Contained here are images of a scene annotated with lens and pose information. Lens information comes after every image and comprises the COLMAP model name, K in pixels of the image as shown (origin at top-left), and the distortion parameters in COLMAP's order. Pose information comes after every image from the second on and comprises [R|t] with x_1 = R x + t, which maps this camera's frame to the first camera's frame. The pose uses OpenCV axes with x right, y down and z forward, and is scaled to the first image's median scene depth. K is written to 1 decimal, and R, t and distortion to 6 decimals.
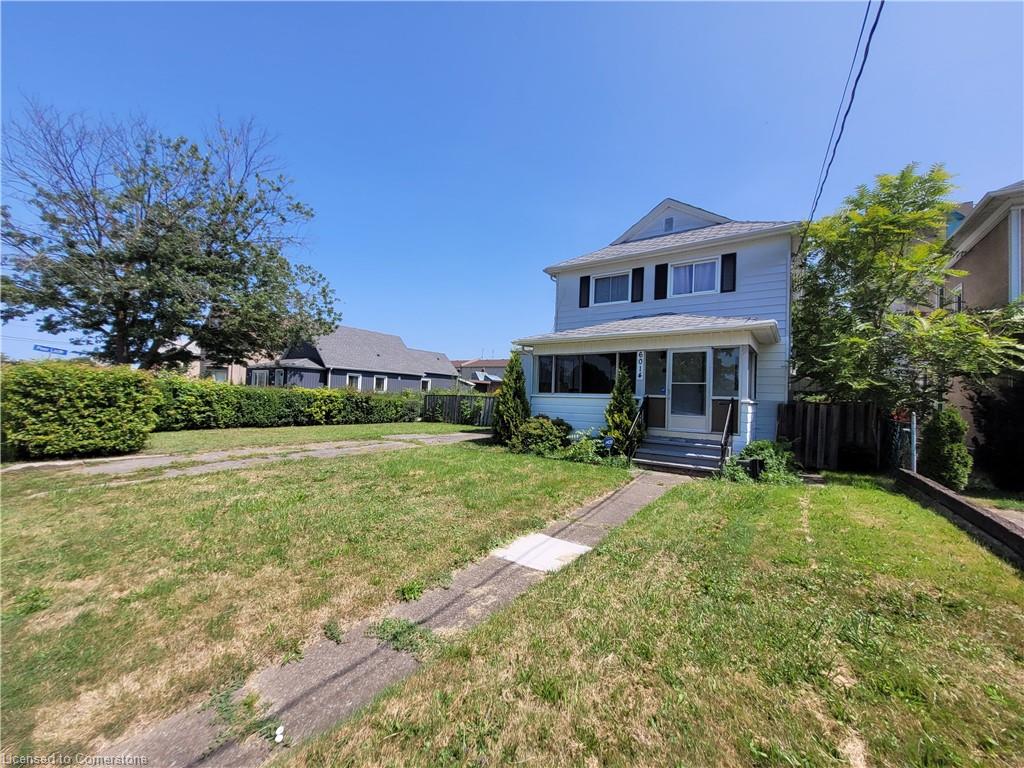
lens RADIAL K [[399.3, 0, 506.6], [0, 399.3, 390.8], [0, 0, 1]] dist [0.001948, -0.000758]
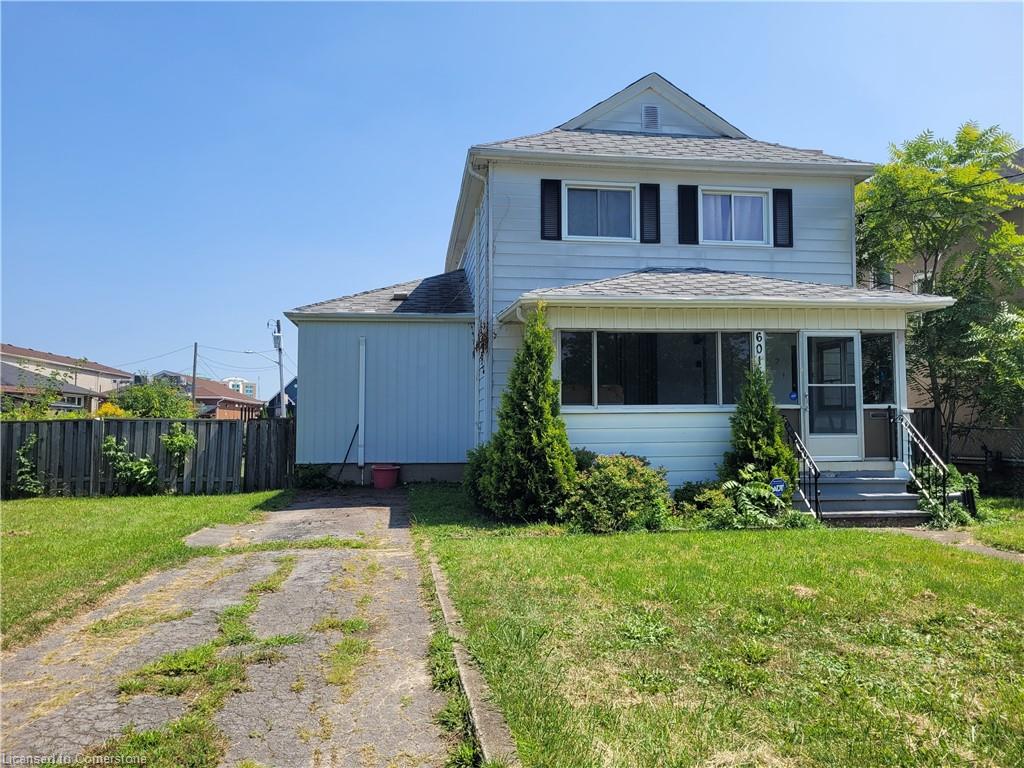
lens RADIAL K [[772.8, 0, 525.7], [0, 772.8, 386.1], [0, 0, 1]] dist [0.048872, -0.032231]
pose [[0.723214, -0.005038, 0.690605, -0.693668], [0.017513, 0.999786, -0.011045, -0.010838], [-0.690402, 0.020083, 0.723148, 0.396727]]
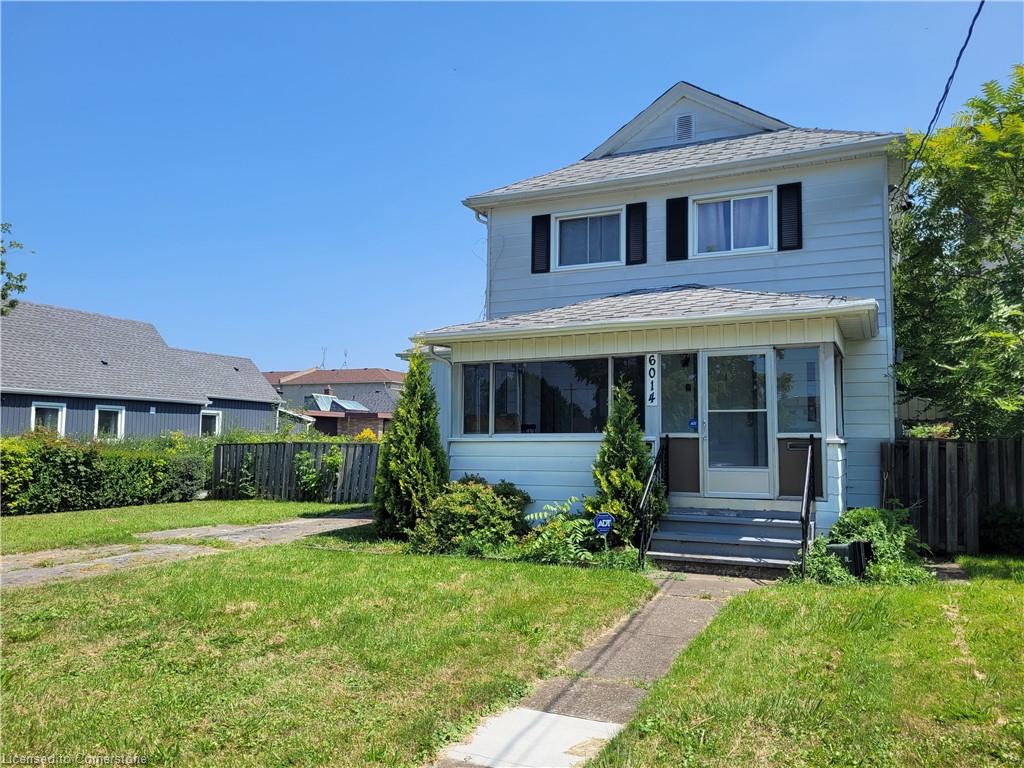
lens RADIAL K [[772.8, 0, 520.5], [0, 772.8, 388.5], [0, 0, 1]] dist [0.048872, -0.032231]
pose [[0.981216, -0.015732, 0.192268, -0.046947], [0.025465, 0.998510, -0.048254, -0.004558], [-0.191223, 0.052244, 0.980155, -0.010083]]
